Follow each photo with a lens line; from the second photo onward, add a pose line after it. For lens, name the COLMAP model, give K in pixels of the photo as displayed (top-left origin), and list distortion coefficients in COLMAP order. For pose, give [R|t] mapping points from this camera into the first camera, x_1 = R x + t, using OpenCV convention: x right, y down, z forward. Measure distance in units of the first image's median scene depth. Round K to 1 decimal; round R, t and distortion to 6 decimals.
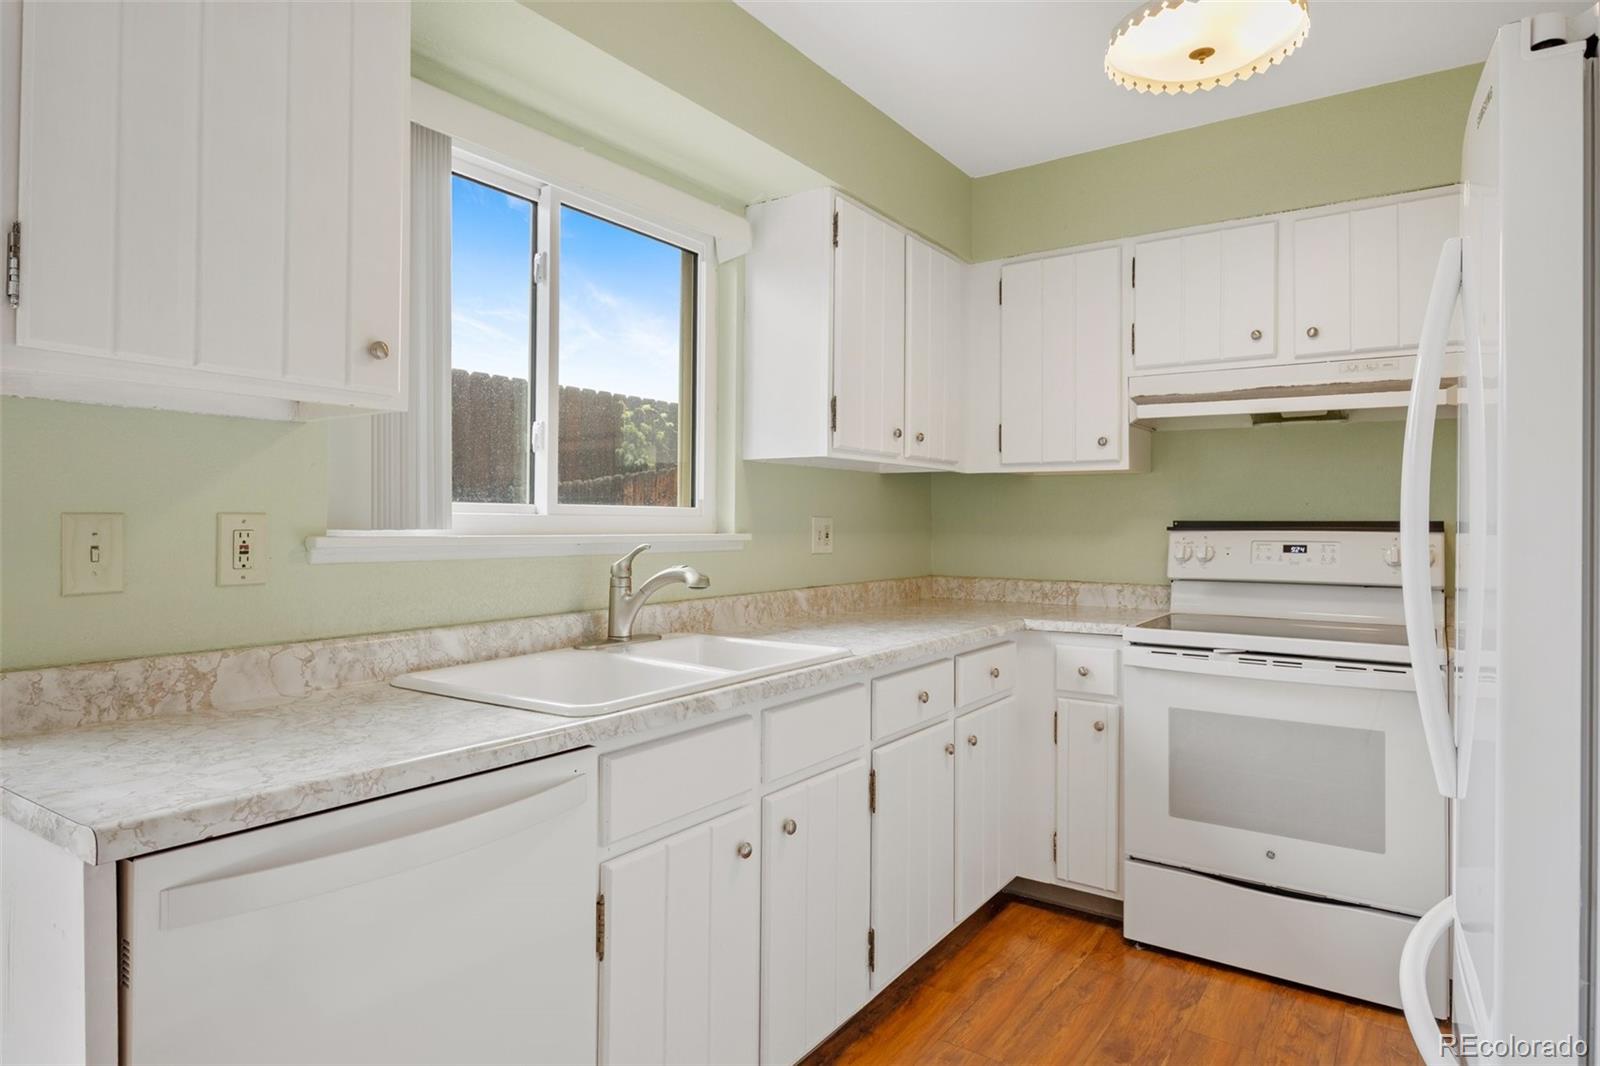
lens RADIAL K [[904.6, 0, 767.7], [0, 904.6, 507.4], [0, 0, 1]] dist [-0.016794, -0.001142]
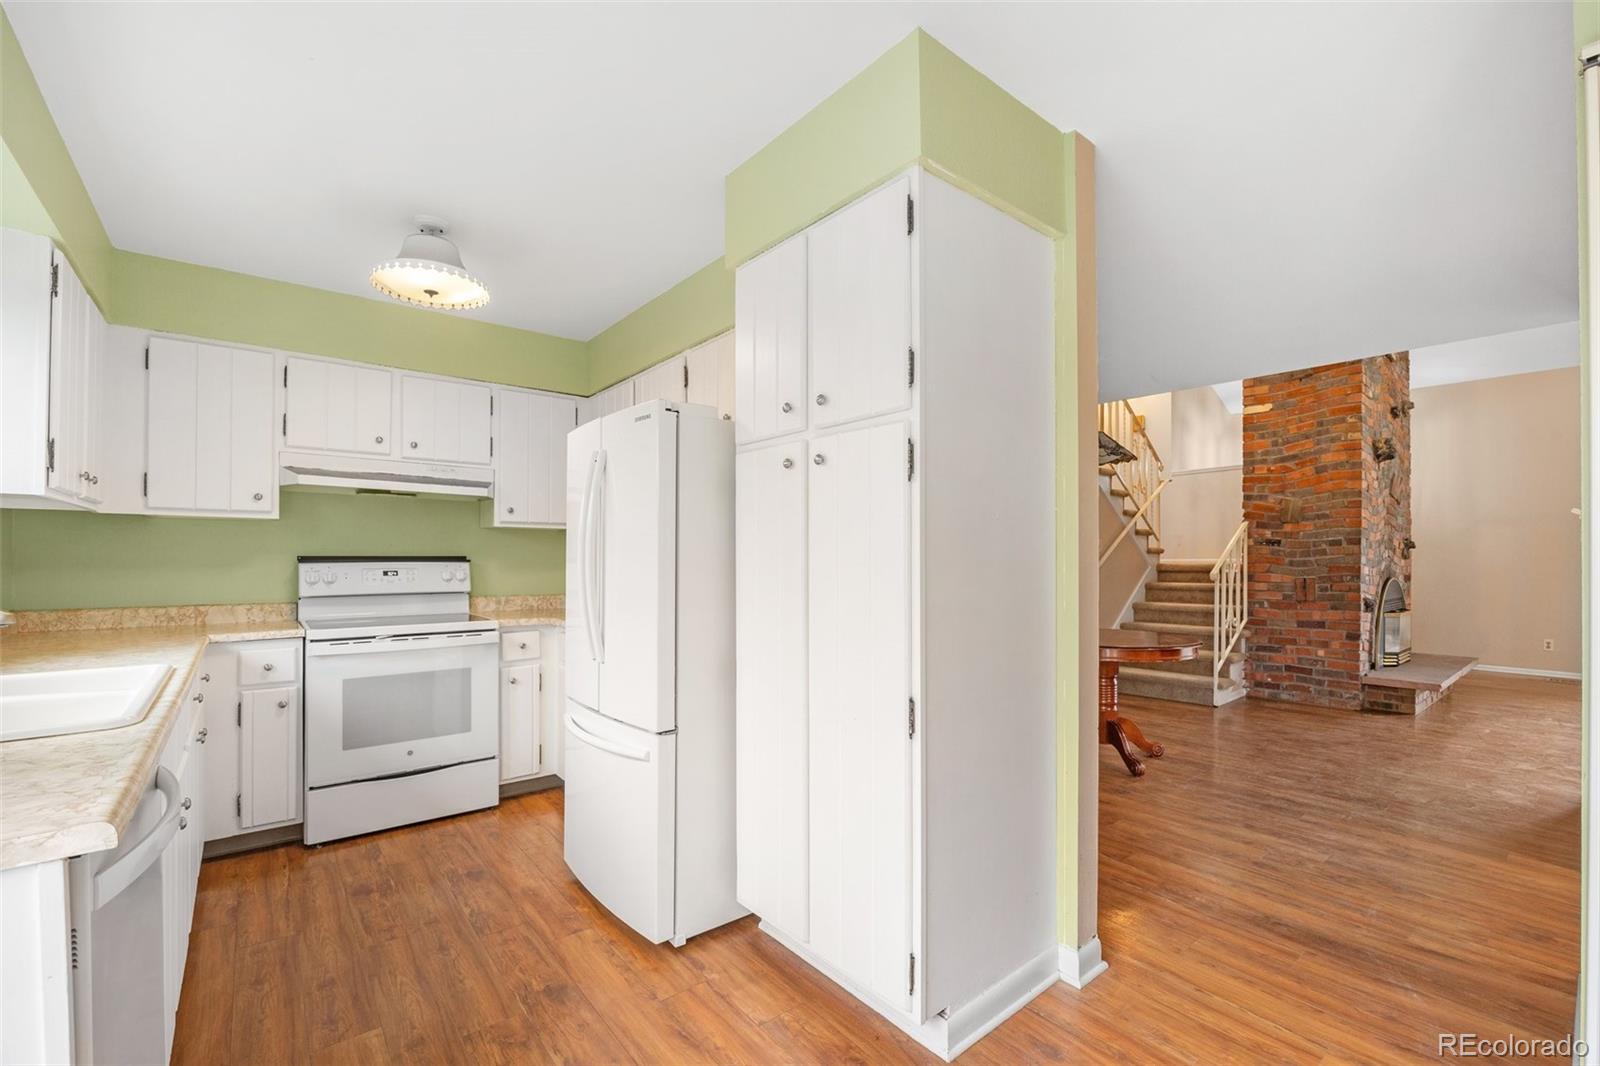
lens RADIAL K [[682.3, 0, 801.4], [0, 682.3, 546.4], [0, 0, 1]] dist [-0.002132, -0.001753]
pose [[0.259710, 0.011752, 0.965615, -0.422118], [-0.015693, 0.999845, -0.007947, -0.004748], [-0.965559, -0.013090, 0.259854, -0.040421]]
